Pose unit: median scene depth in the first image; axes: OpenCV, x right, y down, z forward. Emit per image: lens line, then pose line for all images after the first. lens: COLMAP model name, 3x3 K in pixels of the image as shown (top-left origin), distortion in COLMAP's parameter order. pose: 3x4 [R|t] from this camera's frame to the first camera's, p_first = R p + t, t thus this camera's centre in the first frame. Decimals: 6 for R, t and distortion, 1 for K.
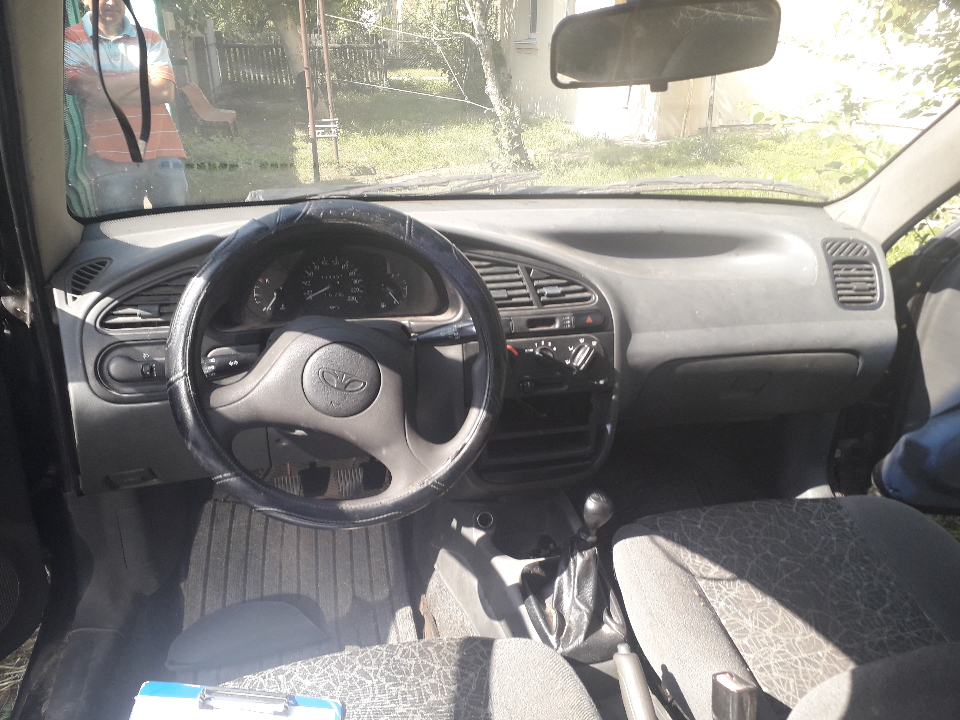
lens RADIAL K [[752.2, 0, 479.1], [0, 752.2, 355.3], [0, 0, 1]] dist [0.047285, -0.014822]
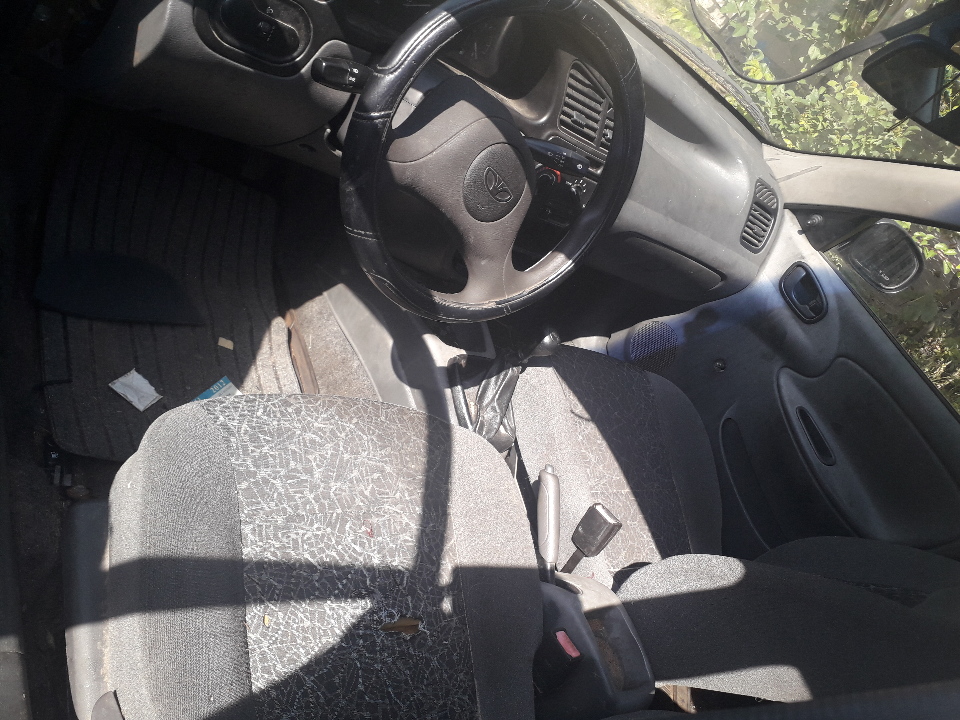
lens RADIAL K [[752.2, 0, 476.6], [0, 752.2, 360.9], [0, 0, 1]] dist [0.047285, -0.014822]
pose [[0.791045, 0.326228, 0.517516, -0.472444], [-0.511148, 0.817251, 0.266138, -0.017523], [-0.336119, -0.475055, 0.813233, 0.104493]]
